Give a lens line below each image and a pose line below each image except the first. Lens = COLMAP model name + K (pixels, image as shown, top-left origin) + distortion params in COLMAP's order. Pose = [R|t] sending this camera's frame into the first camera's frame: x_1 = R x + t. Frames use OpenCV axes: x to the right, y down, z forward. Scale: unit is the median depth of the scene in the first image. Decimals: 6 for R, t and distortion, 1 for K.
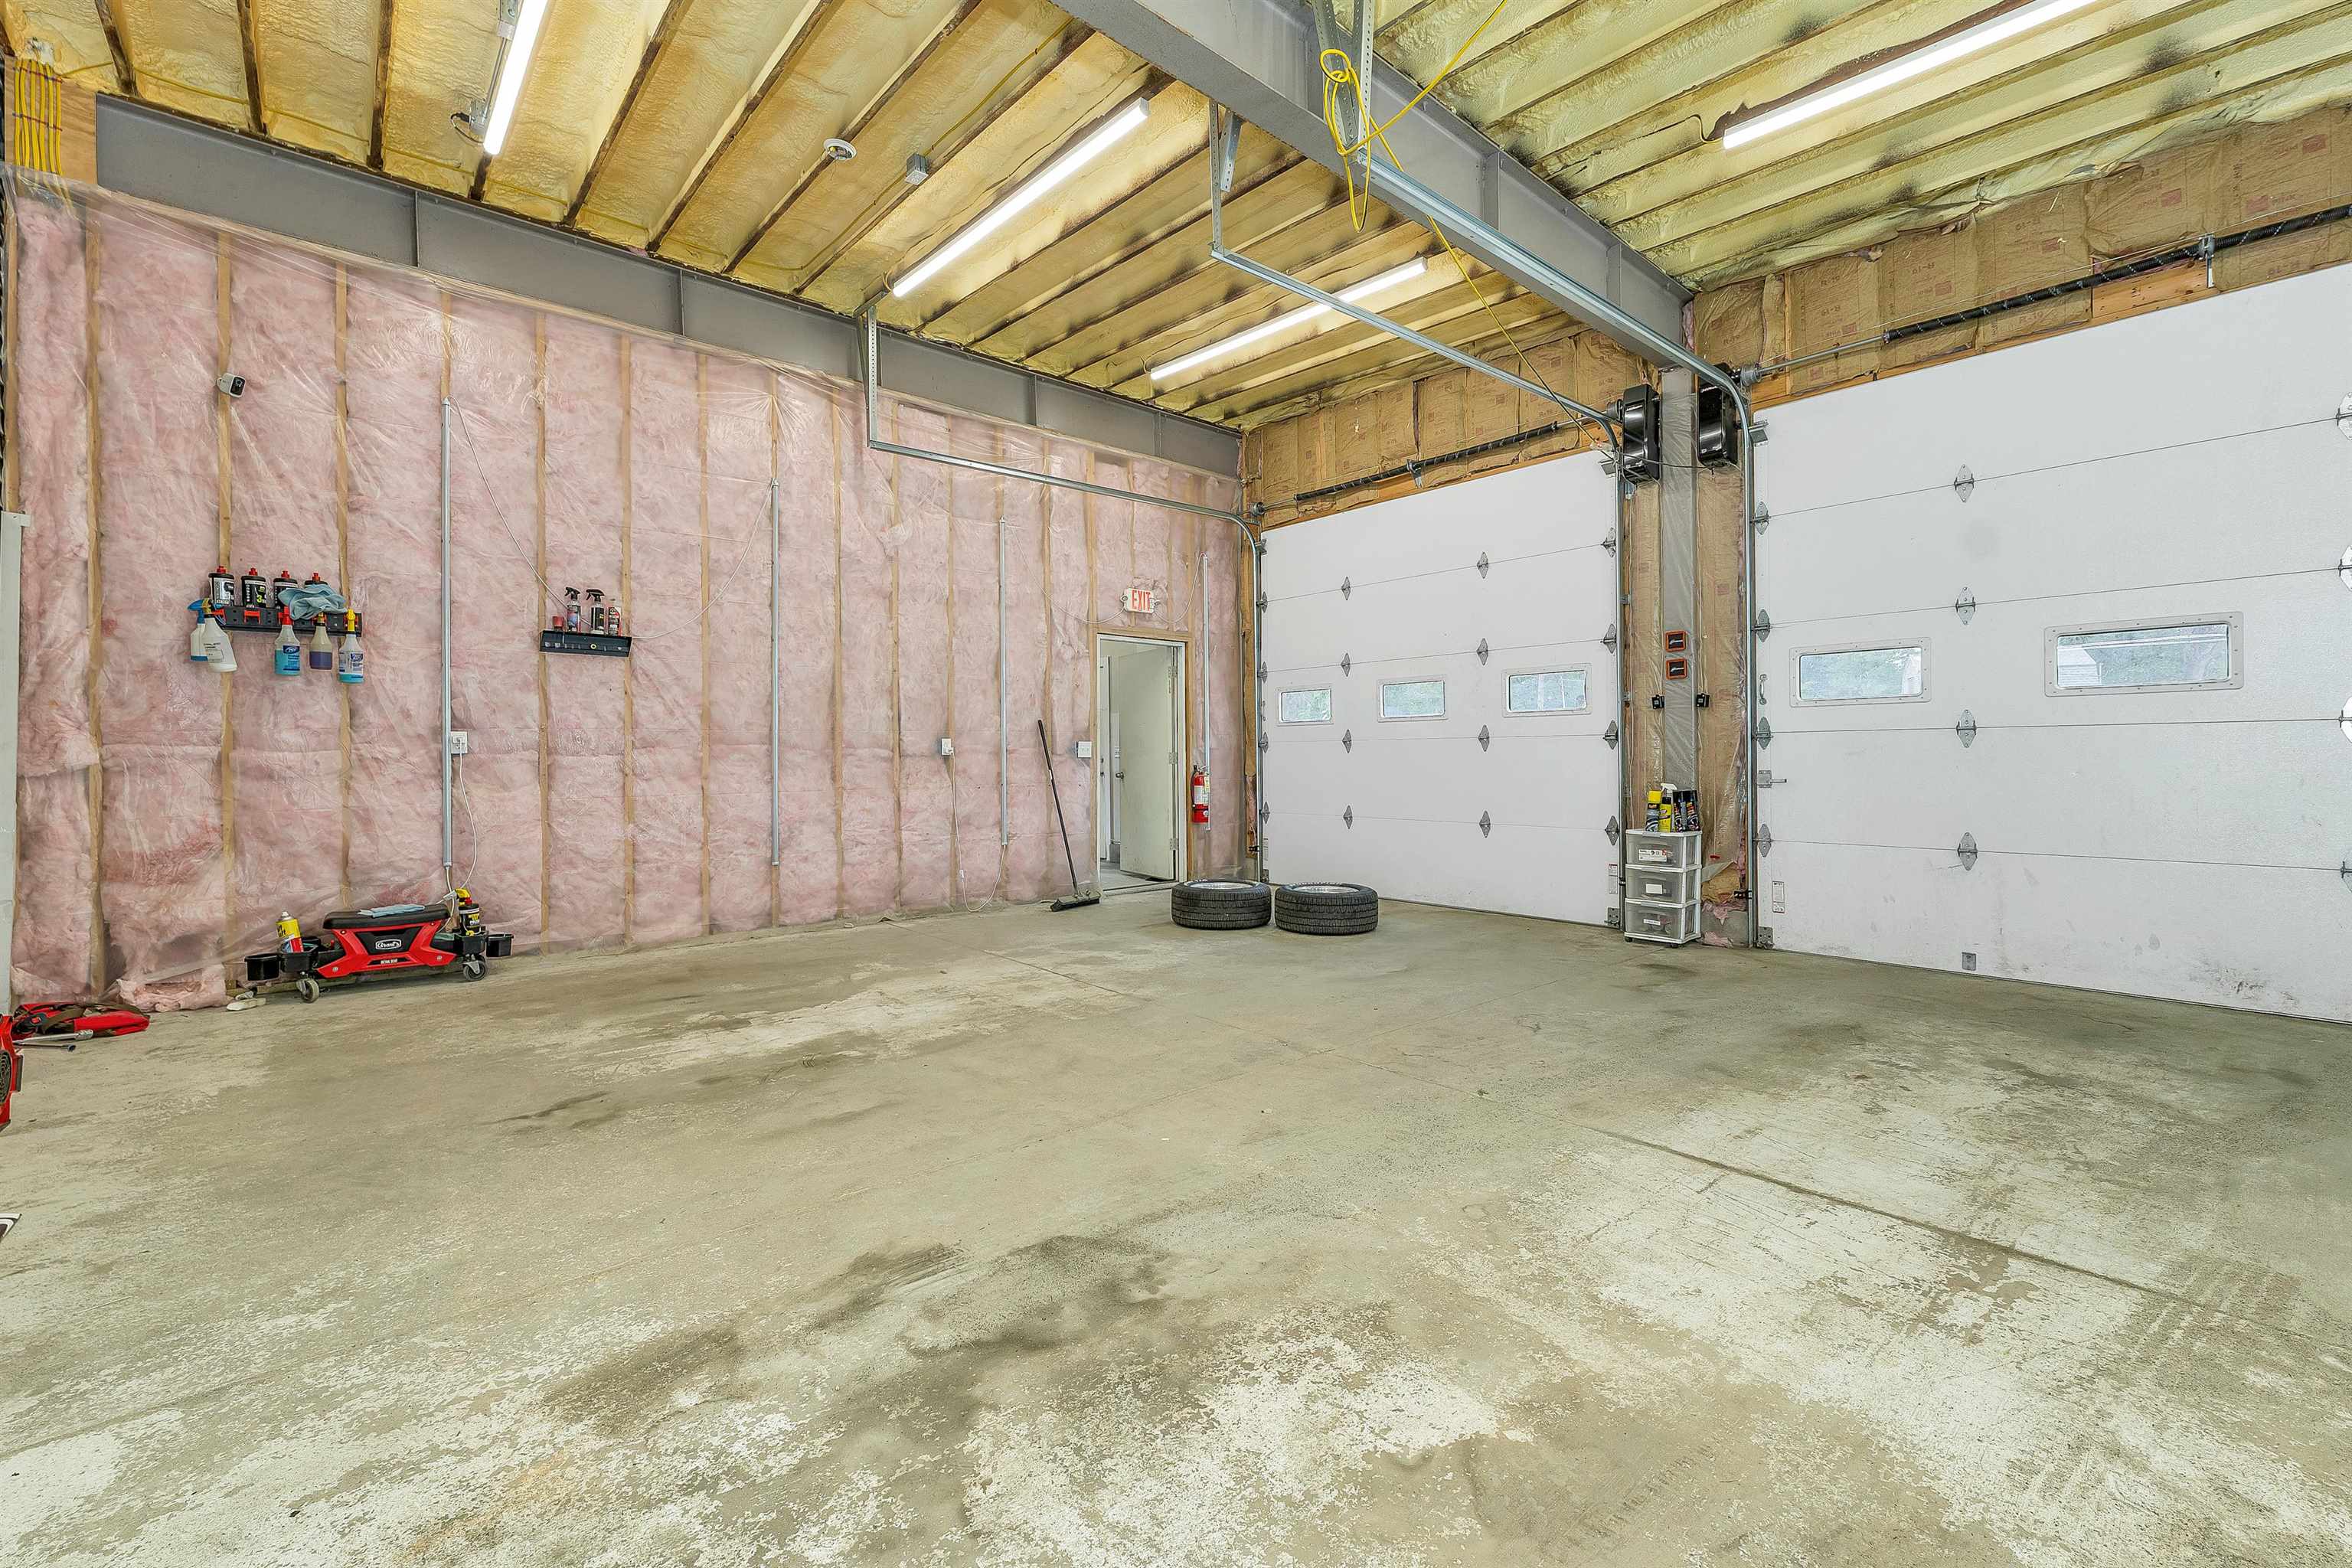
lens RADIAL K [[983.7, 0, 1177.0], [0, 983.7, 761.6], [0, 0, 1]] dist [0.001474, 0.000028]
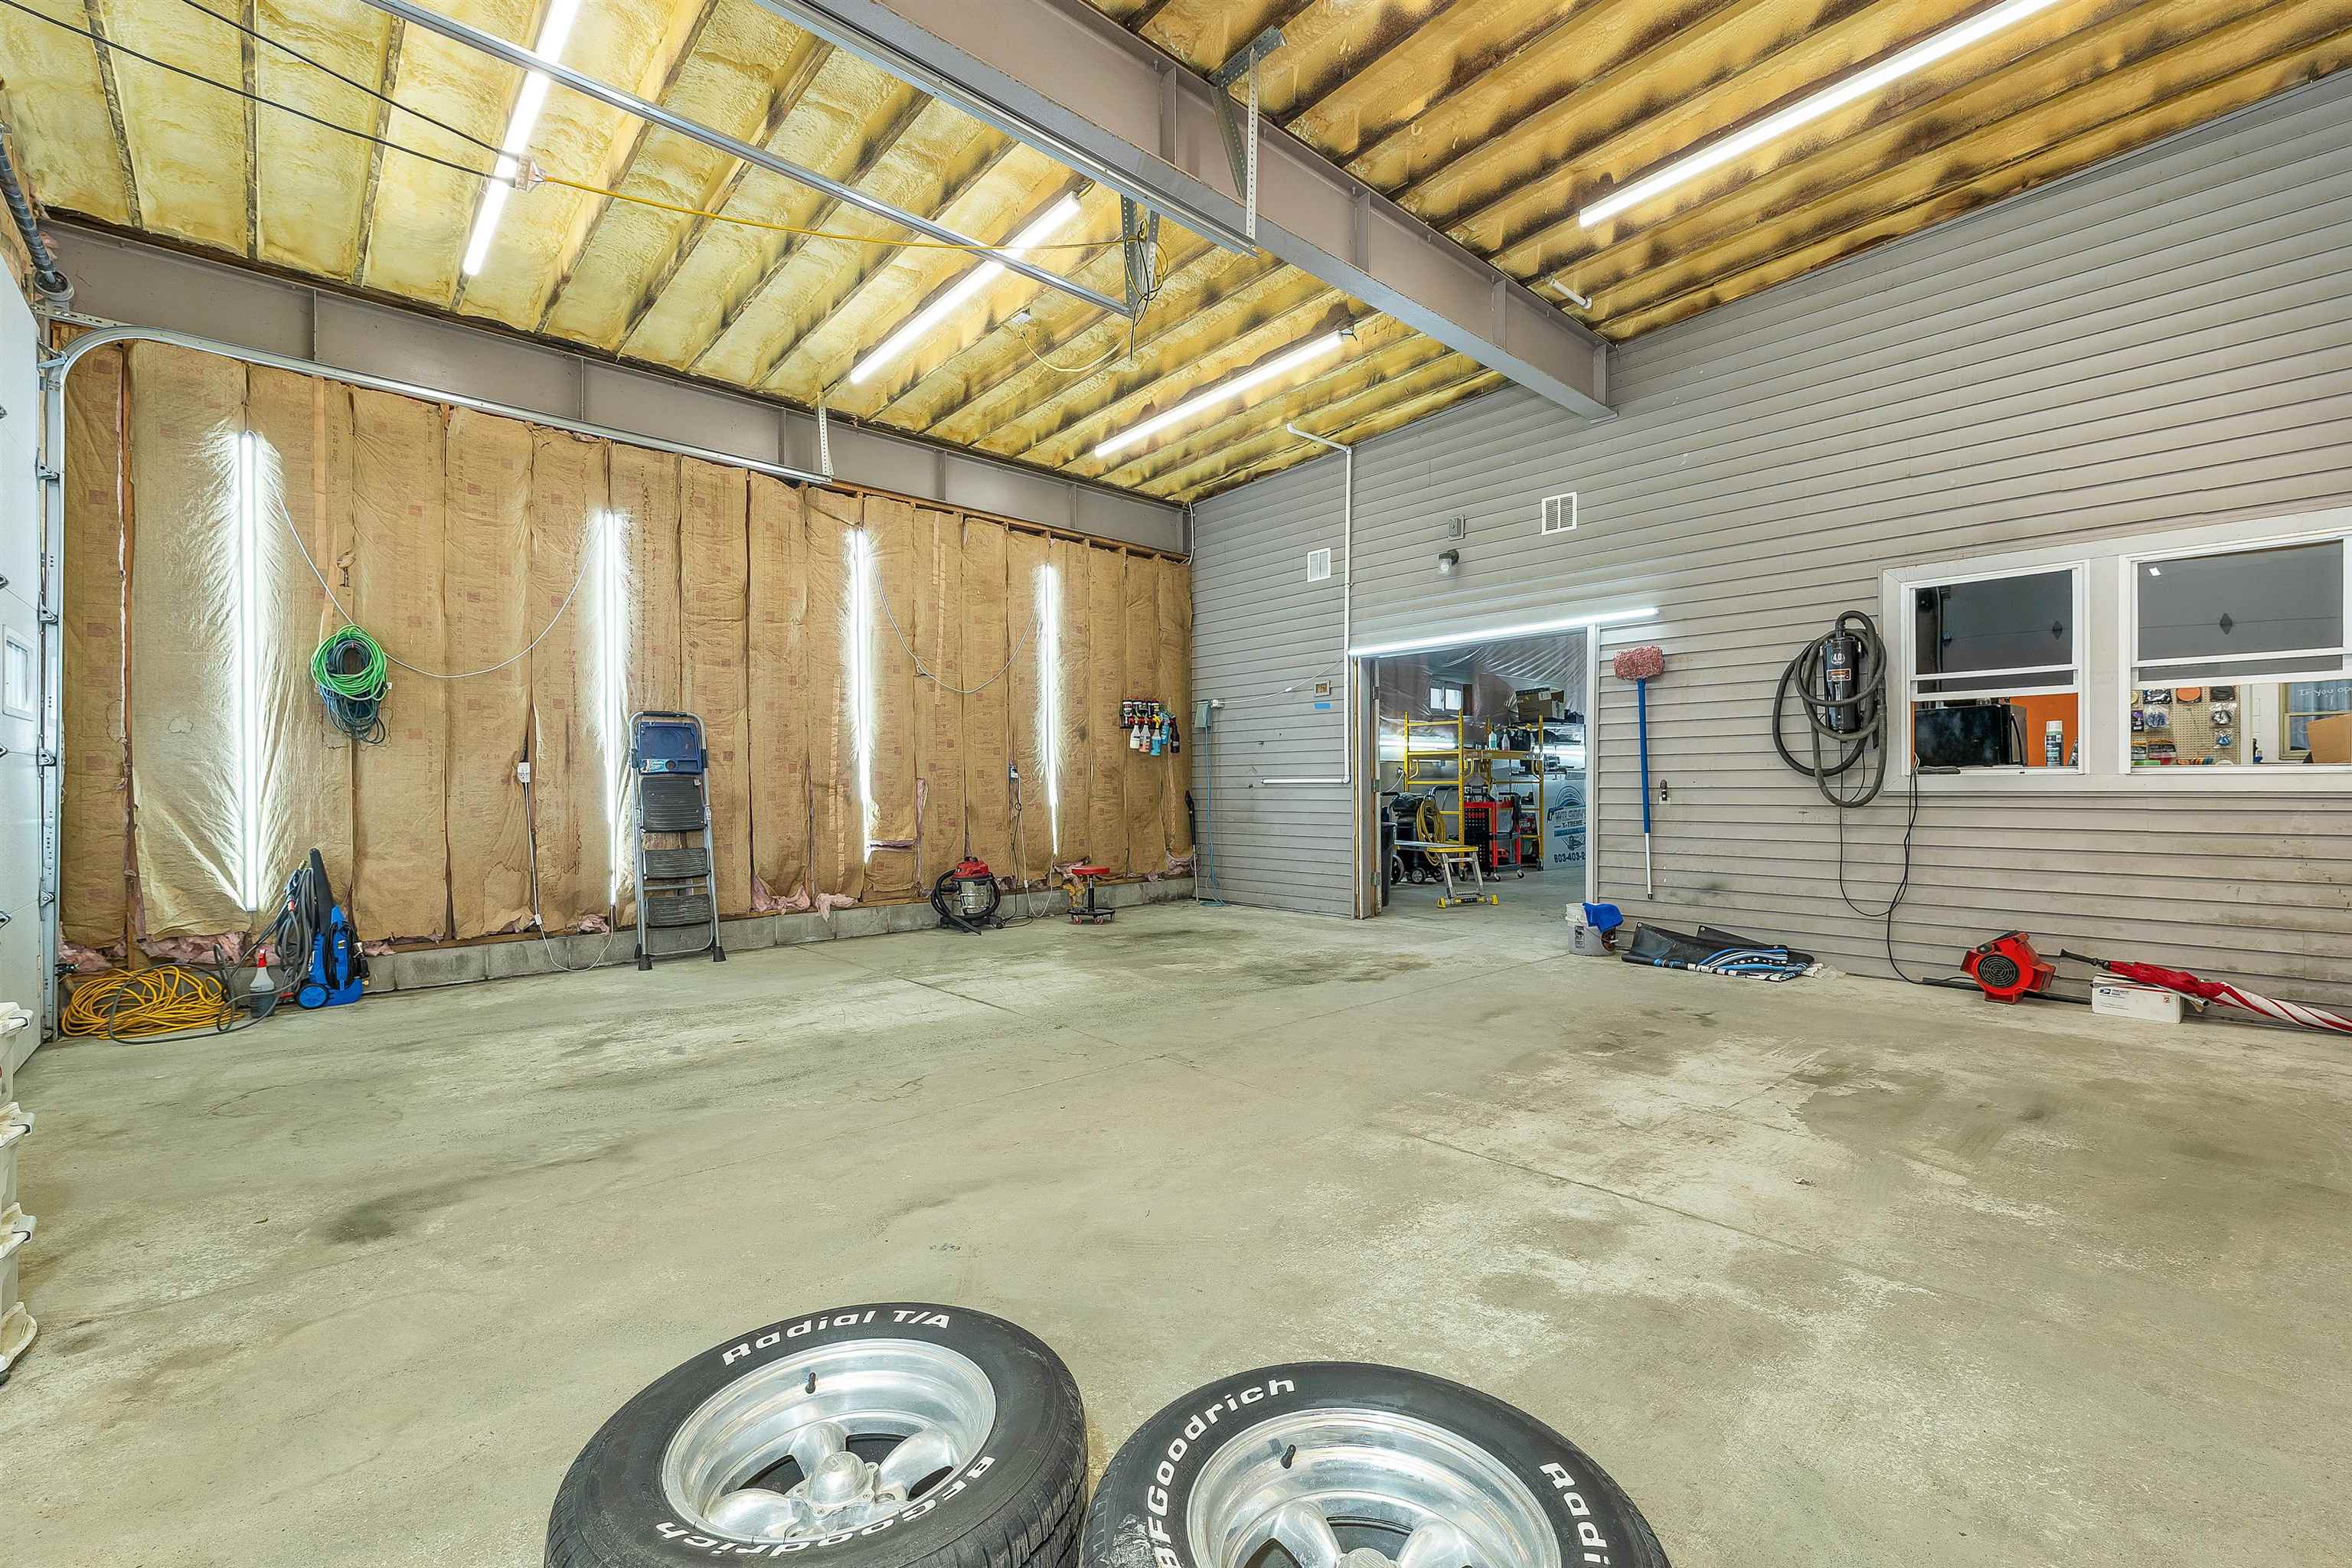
lens RADIAL K [[993.6, 0, 1185.0], [0, 993.6, 784.4], [0, 0, 1]] dist [0.001161, 0.000092]
pose [[-0.999745, 0.011727, -0.019290, 0.172476], [0.011661, 0.999926, 0.003528, -0.003964], [0.019330, 0.003303, -0.999808, 2.695828]]
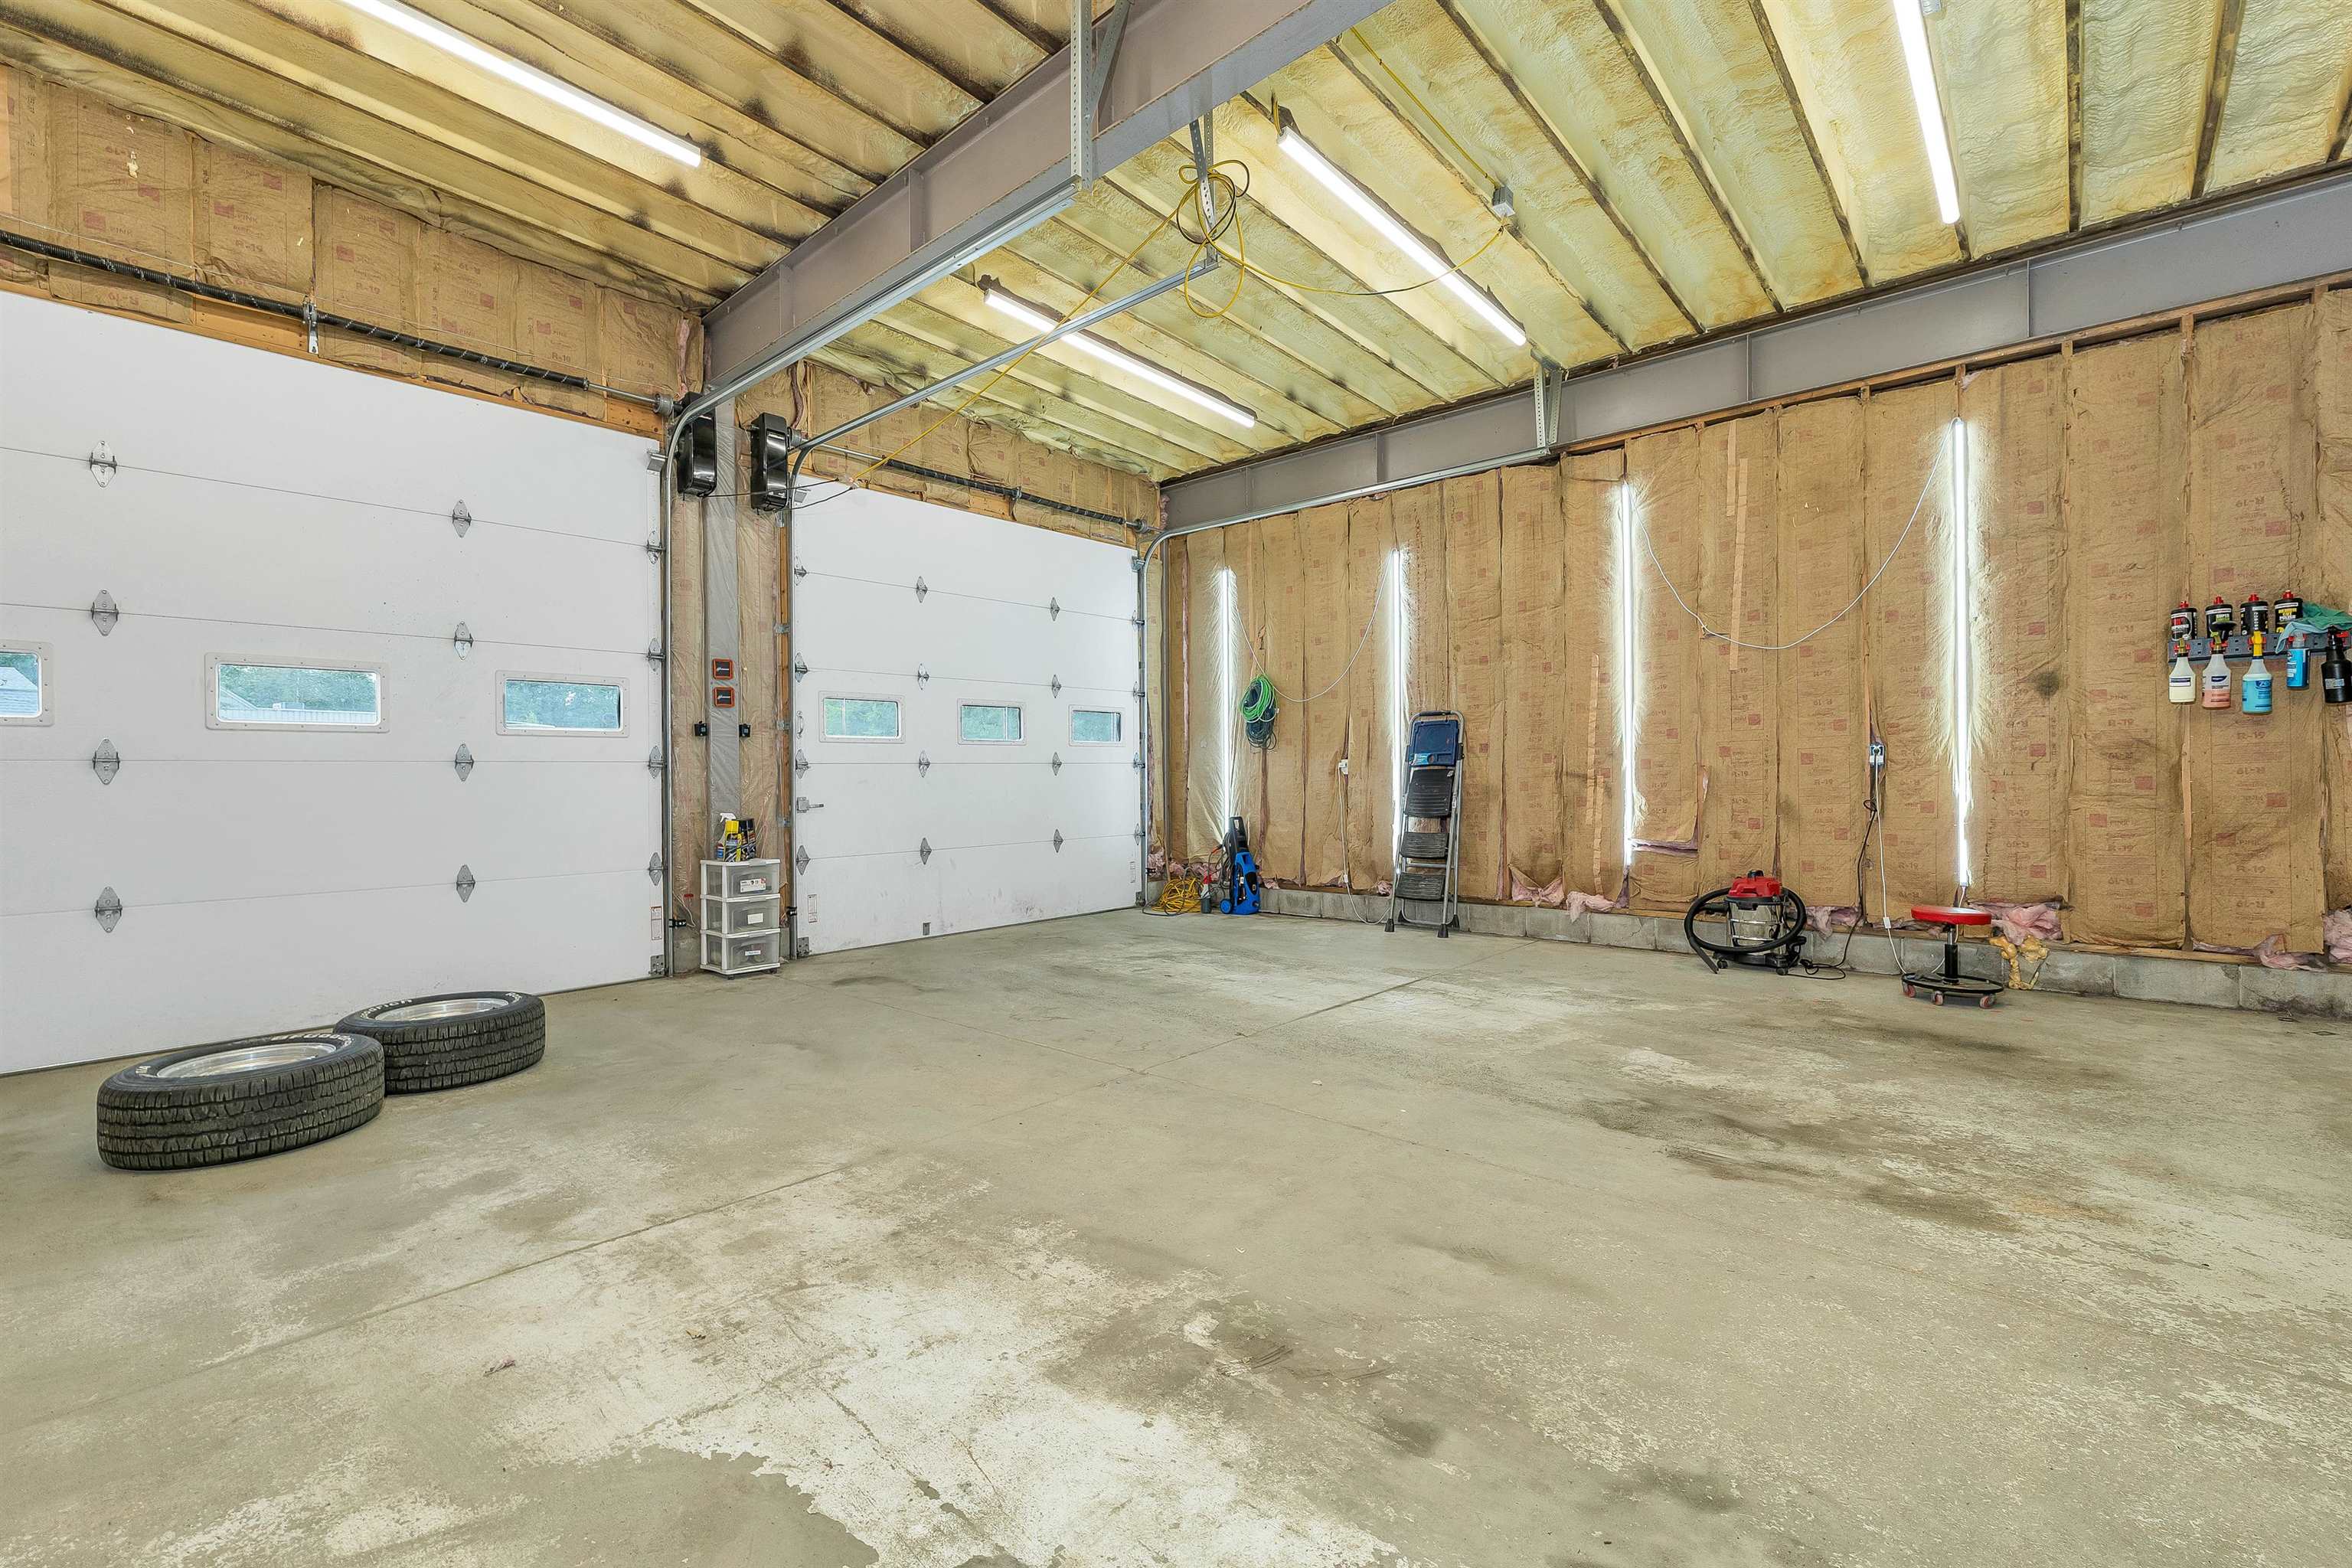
lens RADIAL K [[993.6, 0, 1185.0], [0, 993.6, 784.4], [0, 0, 1]] dist [0.001161, 0.000092]
pose [[-0.123847, -0.000244, 0.992301, -1.135607], [0.015948, 0.999870, 0.002237, -0.002615], [-0.992173, 0.016102, -0.123827, 1.398779]]
